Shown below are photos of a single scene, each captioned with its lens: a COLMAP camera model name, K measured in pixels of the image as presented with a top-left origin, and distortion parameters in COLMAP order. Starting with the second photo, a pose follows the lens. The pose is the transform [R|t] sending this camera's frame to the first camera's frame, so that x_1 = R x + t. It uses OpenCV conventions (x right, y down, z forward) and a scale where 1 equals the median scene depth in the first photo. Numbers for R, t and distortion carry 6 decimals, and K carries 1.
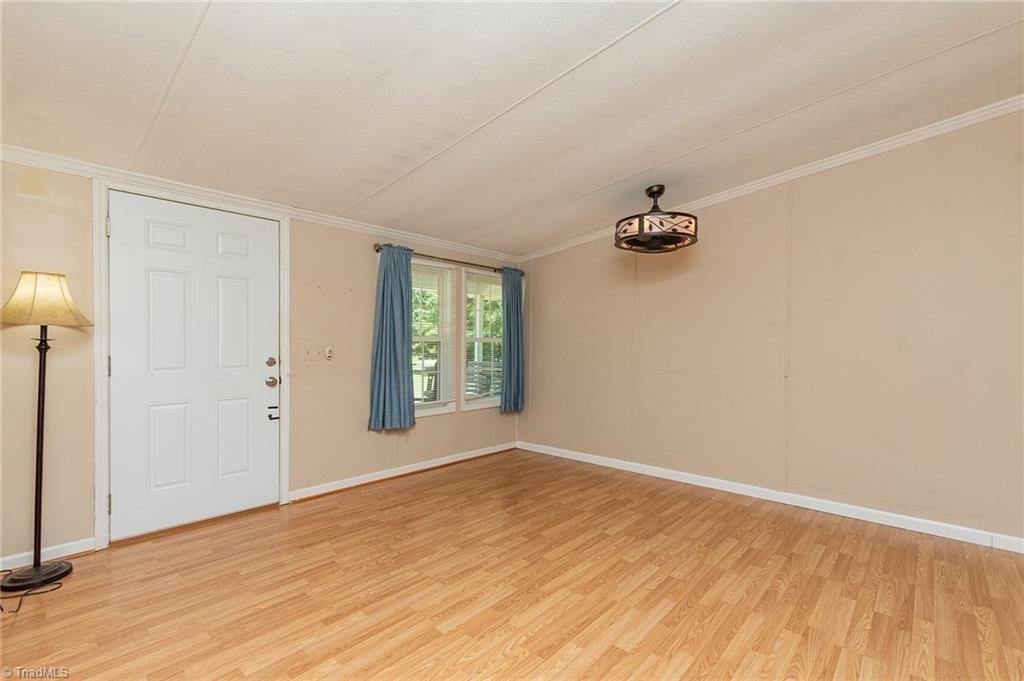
lens RADIAL K [[464.7, 0, 507.5], [0, 464.7, 342.2], [0, 0, 1]] dist [0.005641, -0.002905]
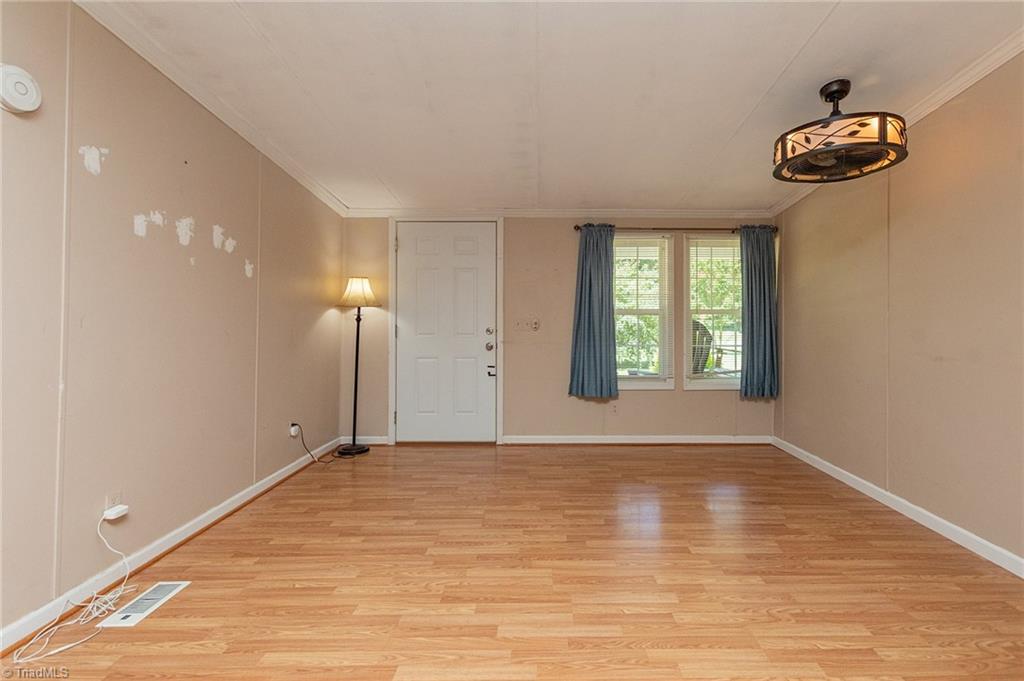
lens RADIAL K [[464.7, 0, 526.9], [0, 464.7, 314.5], [0, 0, 1]] dist [0.005641, -0.002905]
pose [[0.677566, -0.011475, -0.735372, 0.510355], [0.005607, 0.999930, -0.010437, 0.009568], [0.735441, 0.002949, 0.677583, 0.202871]]
